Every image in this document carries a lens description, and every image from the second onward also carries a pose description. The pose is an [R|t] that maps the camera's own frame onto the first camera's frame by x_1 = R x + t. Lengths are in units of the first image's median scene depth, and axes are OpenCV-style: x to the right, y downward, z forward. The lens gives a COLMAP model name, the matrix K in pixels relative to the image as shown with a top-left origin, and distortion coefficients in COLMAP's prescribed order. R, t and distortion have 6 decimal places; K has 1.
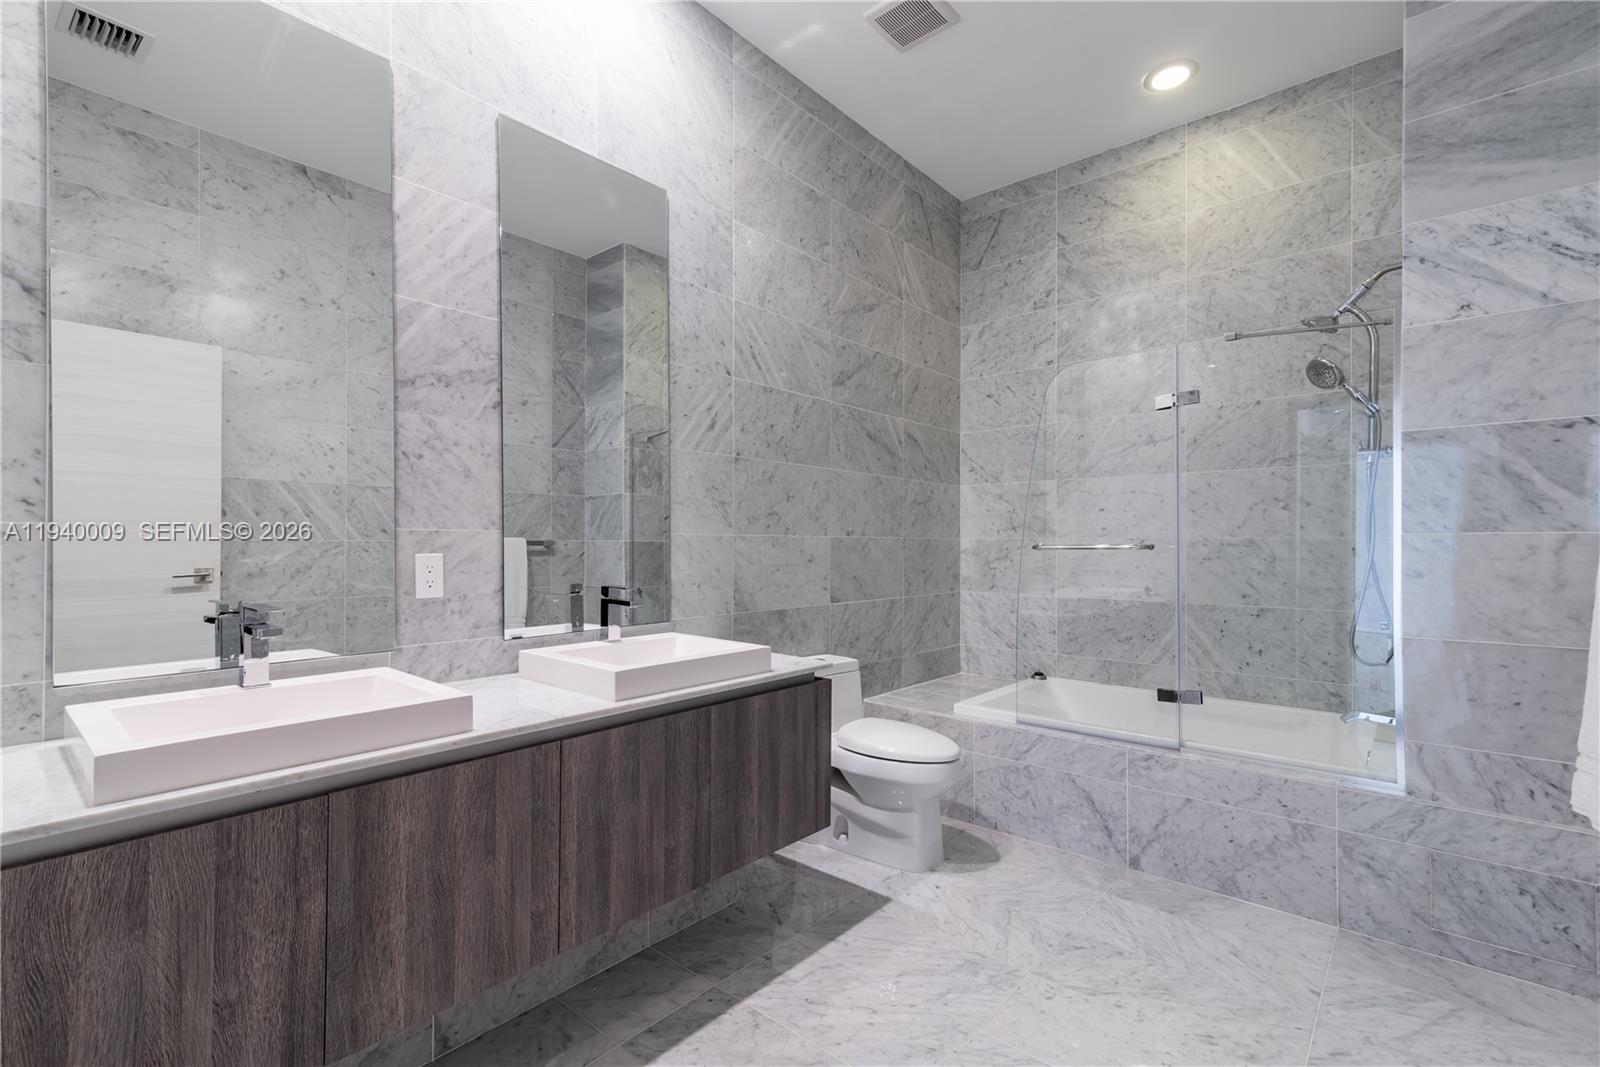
lens RADIAL K [[723.0, 0, 799.6], [0, 723.0, 545.4], [0, 0, 1]] dist [0.016841, -0.004256]
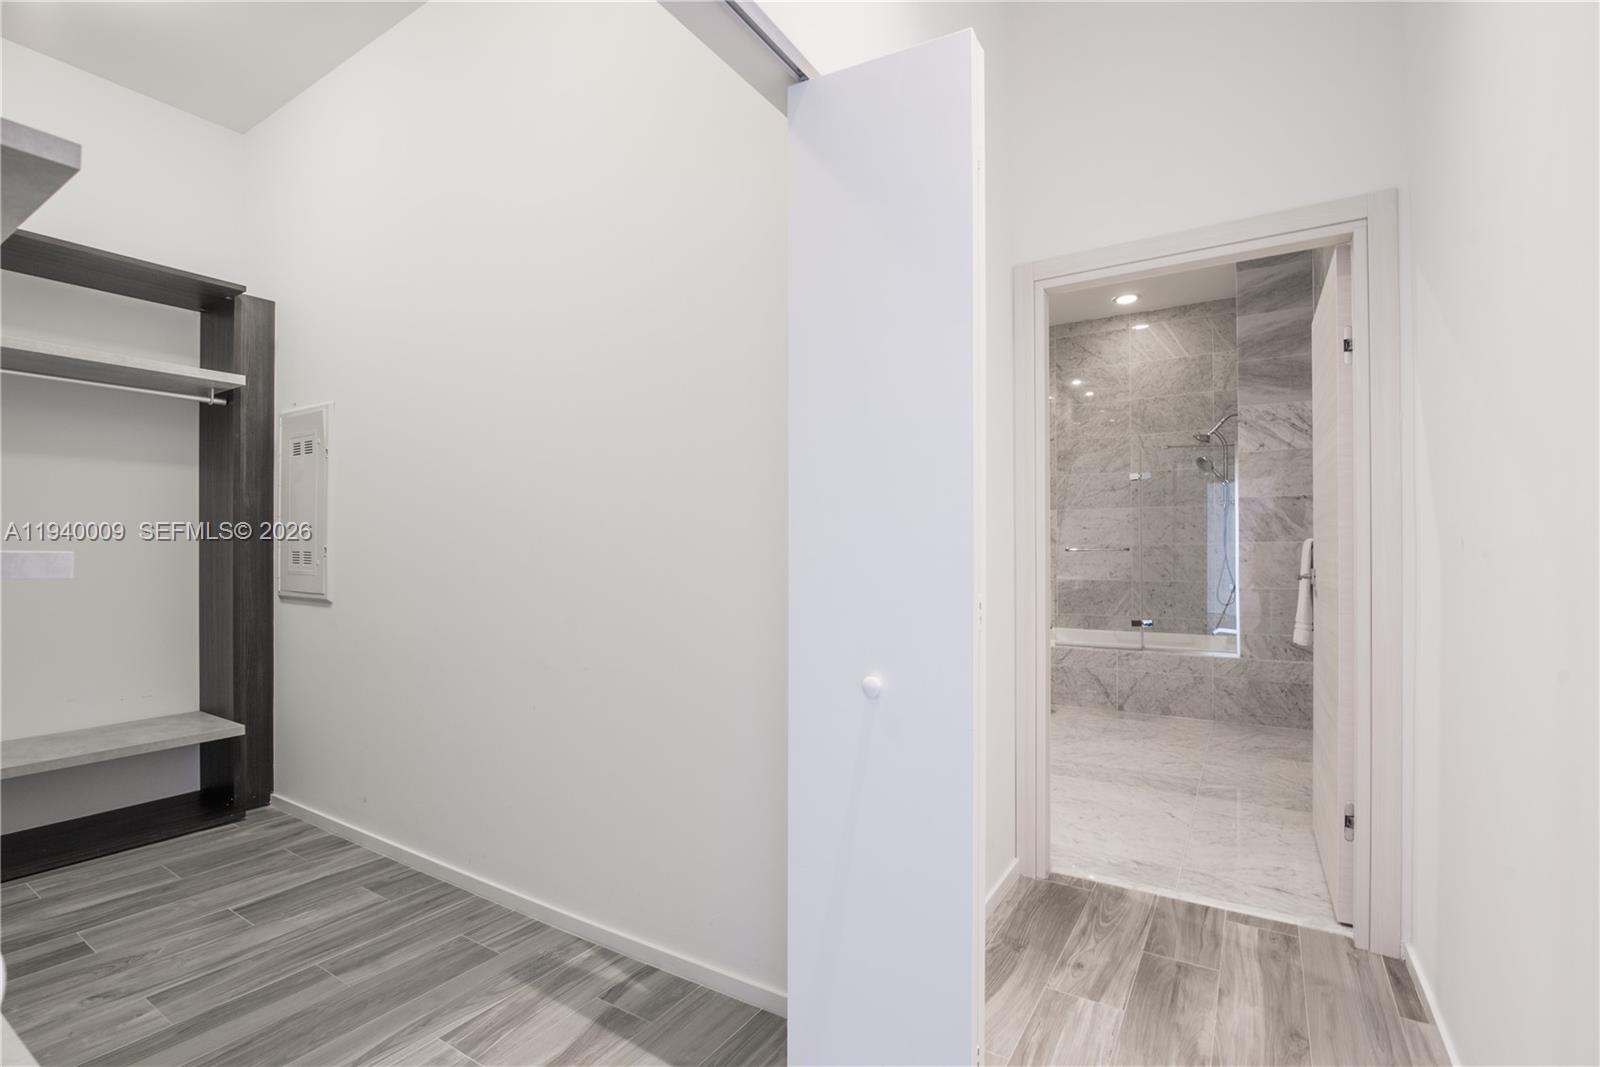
lens RADIAL K [[734.3, 0, 796.7], [0, 734.3, 553.2], [0, 0, 1]] dist [-0.025795, -0.000283]
pose [[0.988386, -0.006118, 0.151841, -0.715308], [0.005662, 0.999978, 0.003438, 0.001027], [-0.151859, -0.002538, 0.988399, -0.836920]]
